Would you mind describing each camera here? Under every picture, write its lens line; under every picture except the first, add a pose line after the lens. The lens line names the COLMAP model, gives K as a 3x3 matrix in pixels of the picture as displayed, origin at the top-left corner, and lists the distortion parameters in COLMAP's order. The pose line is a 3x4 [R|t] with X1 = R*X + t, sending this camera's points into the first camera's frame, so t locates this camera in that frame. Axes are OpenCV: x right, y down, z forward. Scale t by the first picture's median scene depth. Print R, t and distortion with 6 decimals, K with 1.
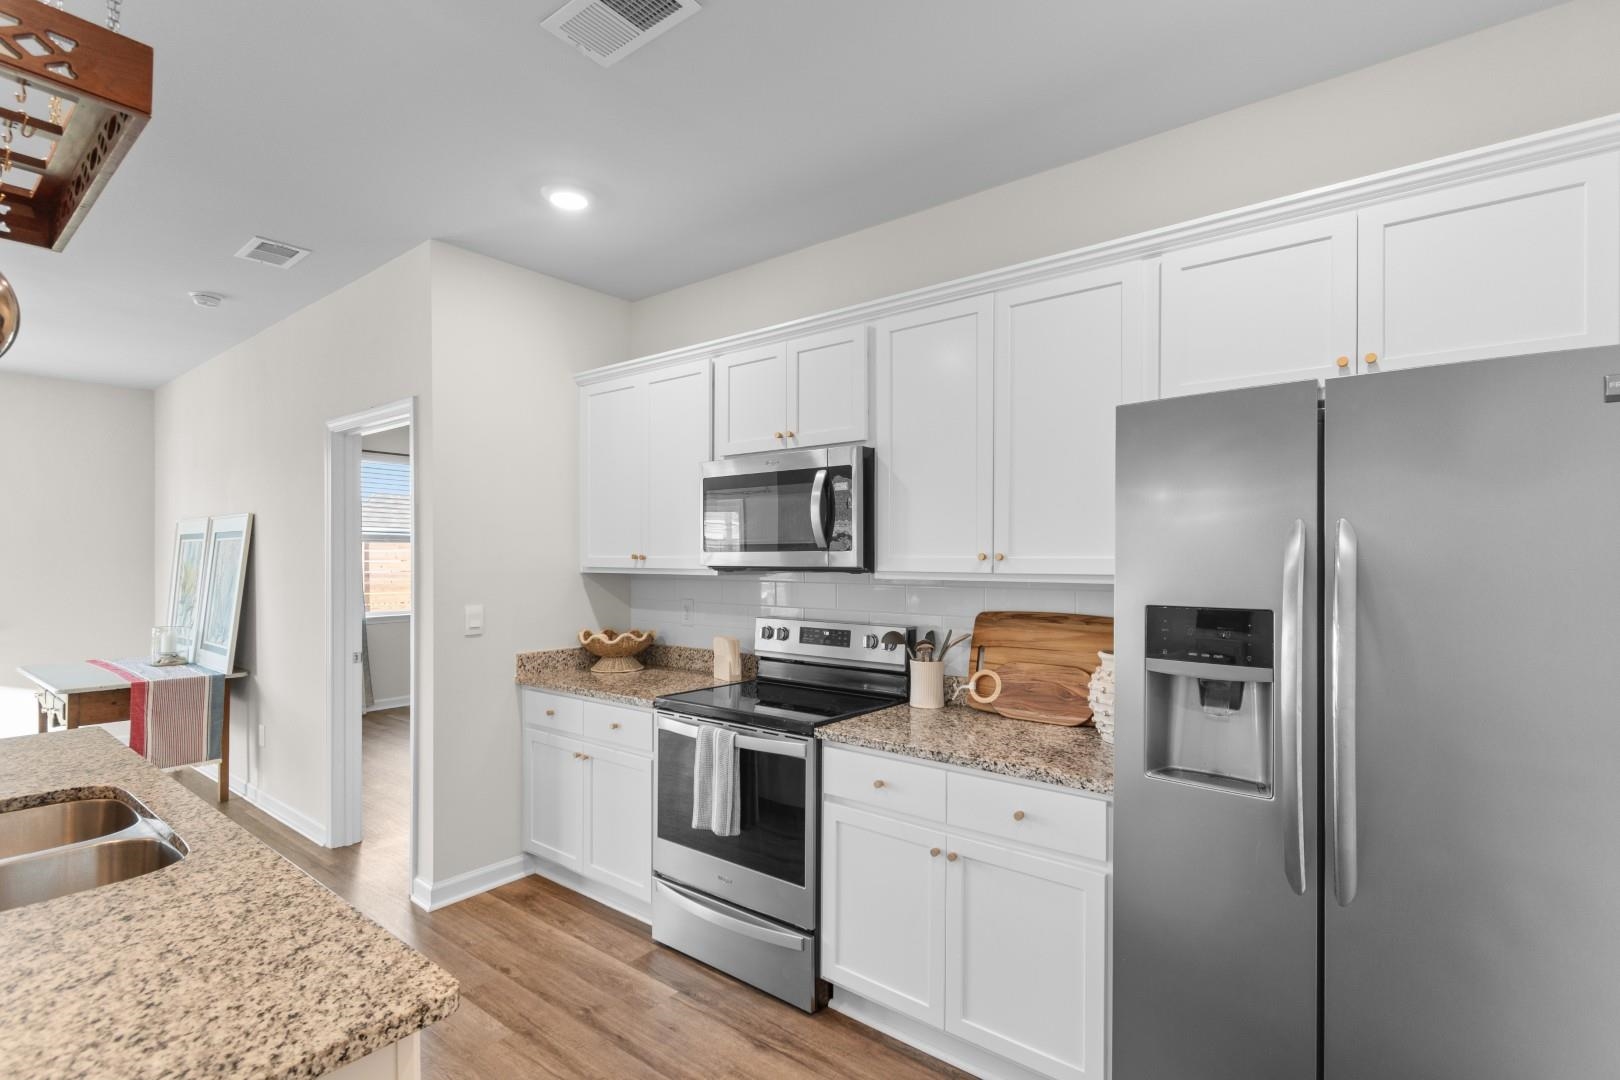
lens RADIAL K [[771.5, 0, 812.9], [0, 771.5, 551.7], [0, 0, 1]] dist [-0.000872, -0.000068]
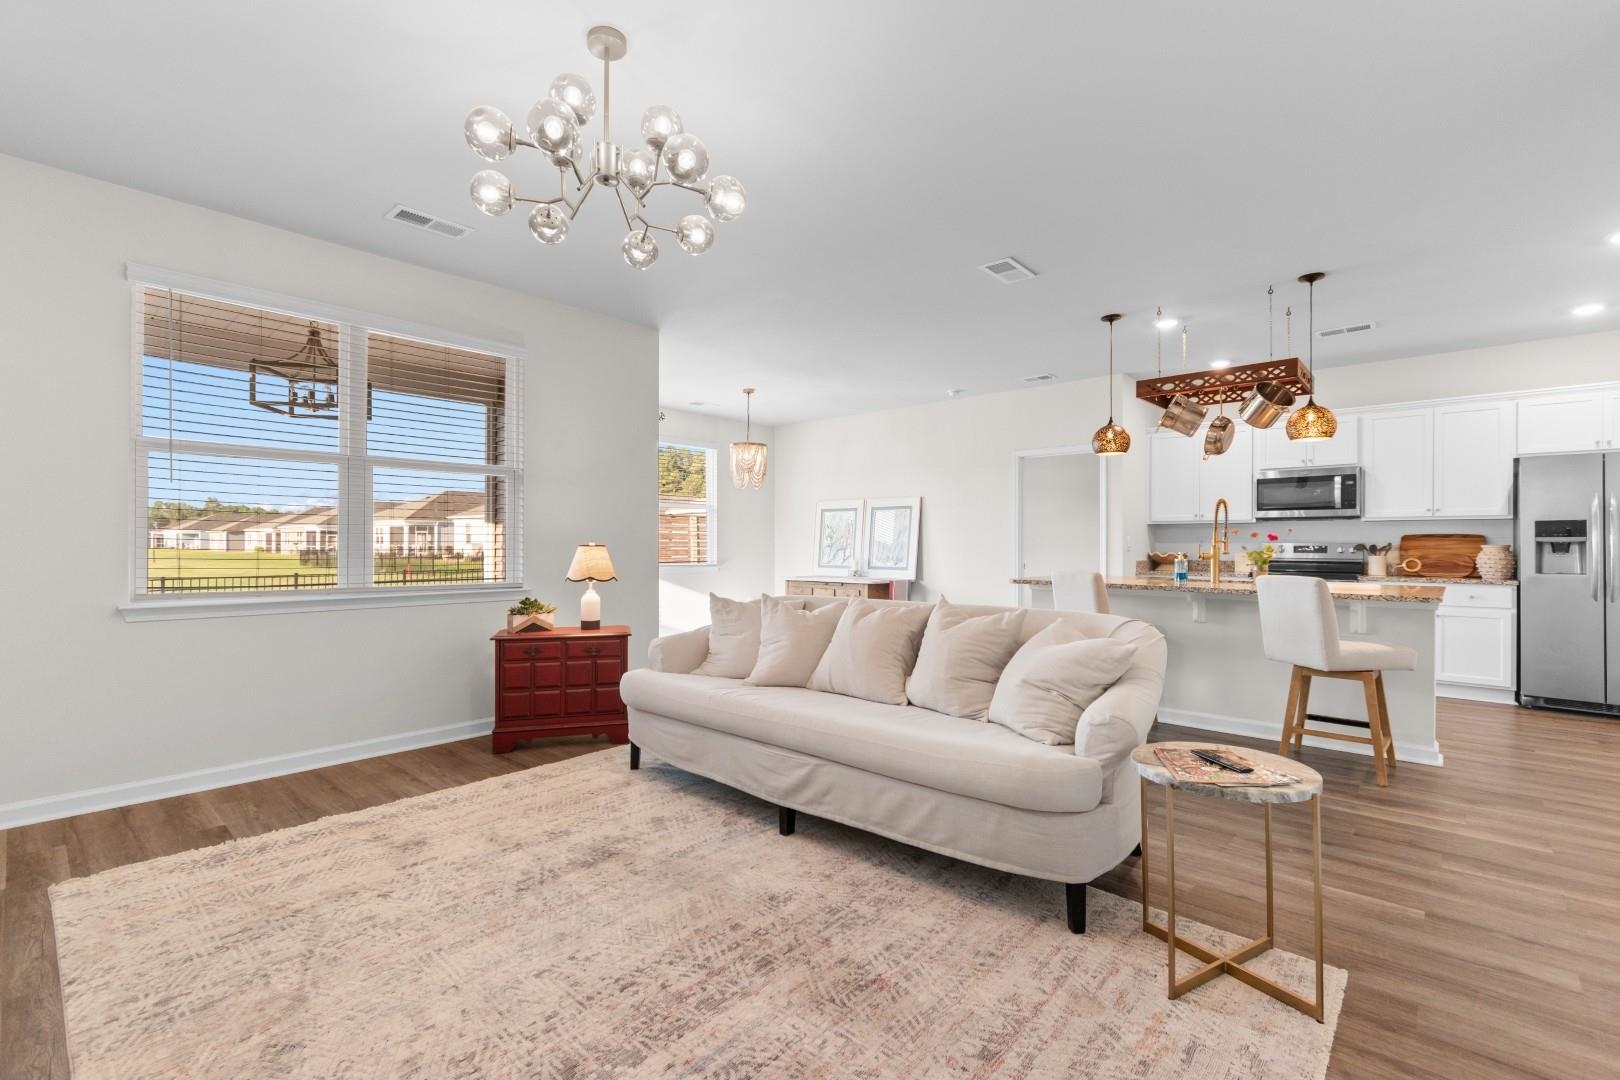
lens RADIAL K [[726.3, 0, 807.0], [0, 726.3, 535.2], [0, 0, 1]] dist [0.002129, 0.000321]
pose [[0.996380, 0.002090, -0.084980, -1.486404], [-0.002493, 0.999986, -0.004637, 0.097074], [0.084969, 0.004832, 0.996372, -1.451568]]
